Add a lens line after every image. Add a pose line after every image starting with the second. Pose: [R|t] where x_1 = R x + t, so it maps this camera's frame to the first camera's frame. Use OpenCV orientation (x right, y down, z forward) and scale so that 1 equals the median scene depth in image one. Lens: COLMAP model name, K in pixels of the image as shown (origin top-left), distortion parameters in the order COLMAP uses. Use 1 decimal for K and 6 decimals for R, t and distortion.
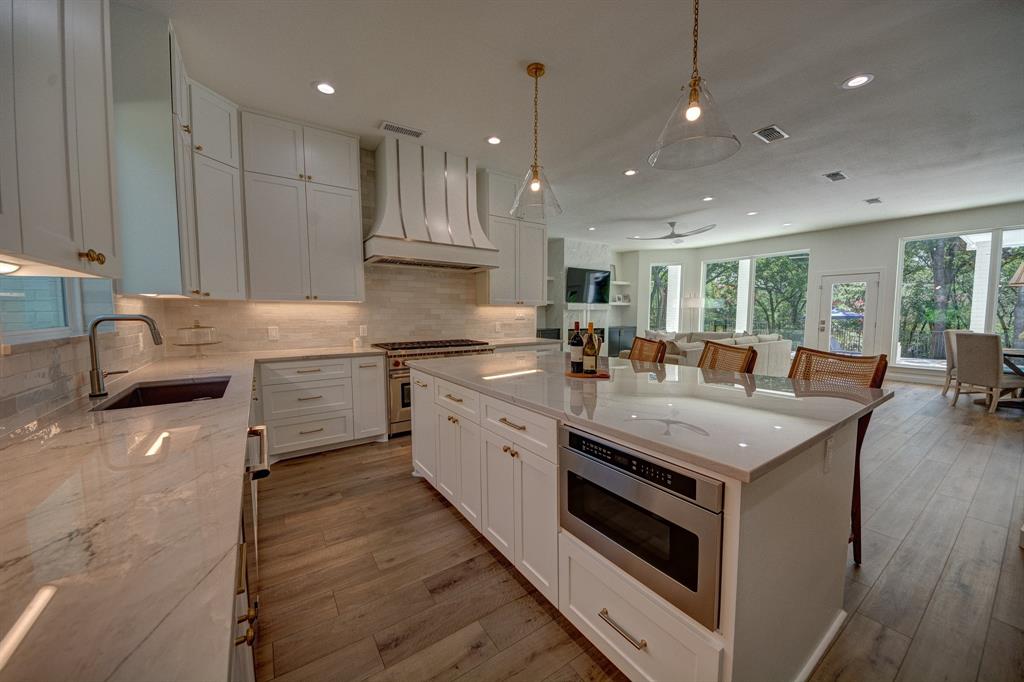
lens RADIAL K [[375.2, 0, 519.2], [0, 375.2, 341.1], [0, 0, 1]] dist [0.026275, -0.018463]
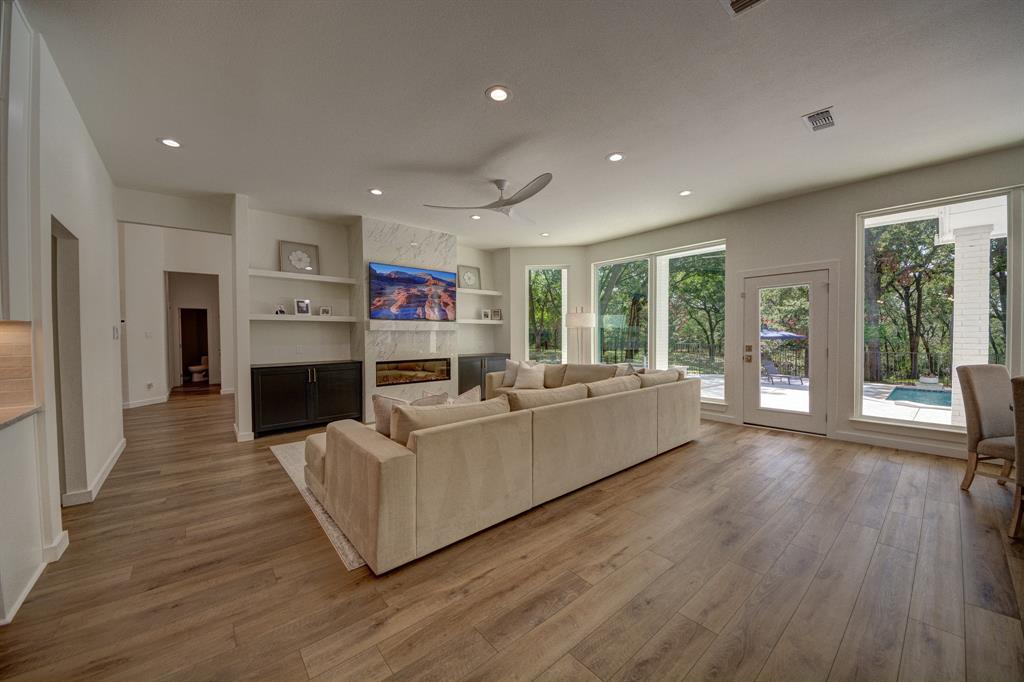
lens RADIAL K [[375.2, 0, 519.2], [0, 375.2, 341.1], [0, 0, 1]] dist [0.026275, -0.018463]
pose [[0.994319, -0.007322, 0.106191, 0.310041], [0.013249, 0.998386, -0.055217, -0.028720], [-0.105616, 0.056310, 0.992811, 0.360420]]
